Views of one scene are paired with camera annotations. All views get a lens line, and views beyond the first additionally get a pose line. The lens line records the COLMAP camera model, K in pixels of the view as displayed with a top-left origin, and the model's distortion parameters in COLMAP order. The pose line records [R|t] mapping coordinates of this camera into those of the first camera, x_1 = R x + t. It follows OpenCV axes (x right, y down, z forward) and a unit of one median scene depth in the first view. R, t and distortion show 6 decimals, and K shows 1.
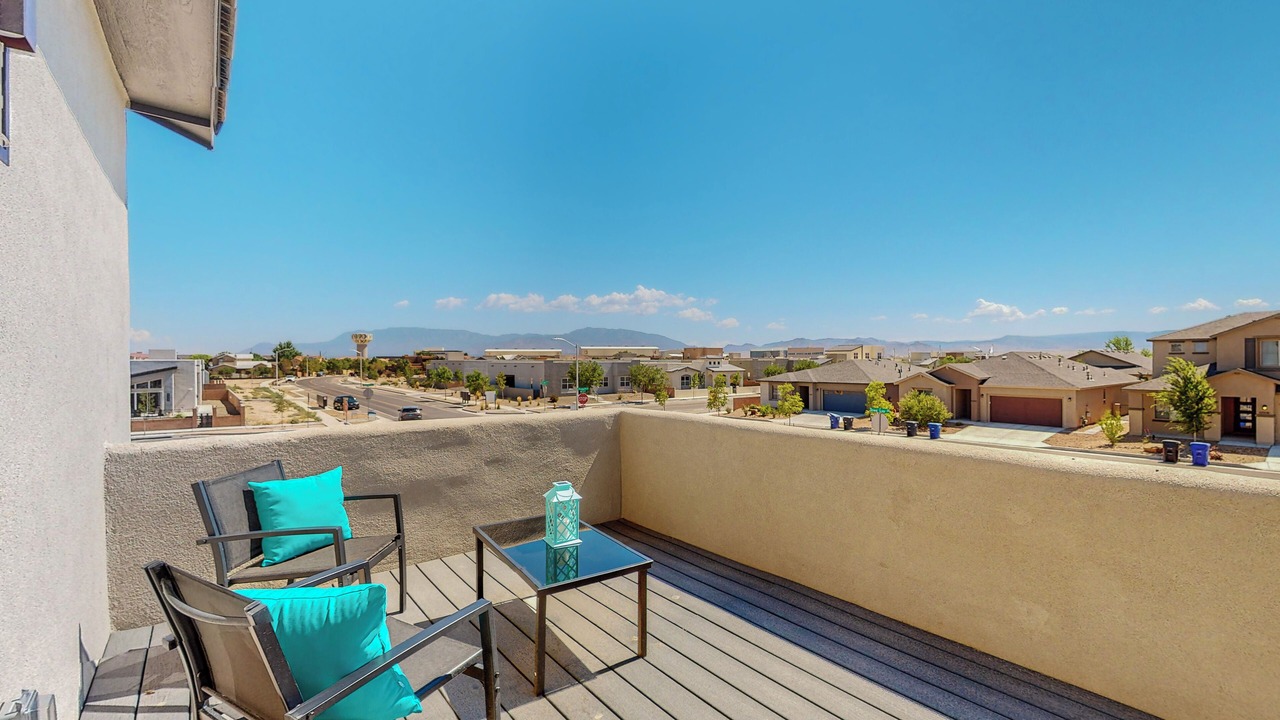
lens RADIAL K [[556.1, 0, 640.0], [0, 556.1, 360.0], [0, 0, 1]] dist [0.002798, -0.000561]
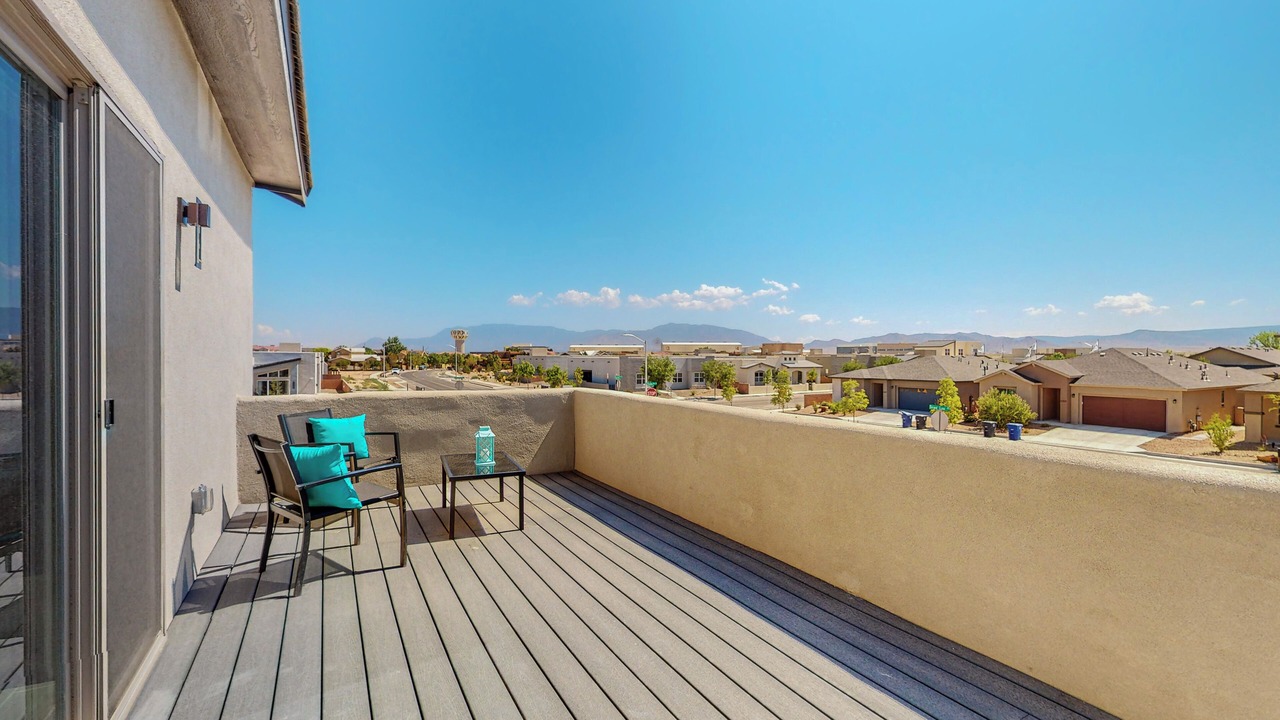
lens RADIAL K [[589.7, 0, 648.5], [0, 589.7, 364.3], [0, 0, 1]] dist [0.010614, -0.000362]
pose [[0.984882, 0.006857, -0.173089, 0.076957], [-0.004614, 0.999900, 0.013360, 0.001891], [0.173163, -0.012360, 0.984816, -0.074421]]
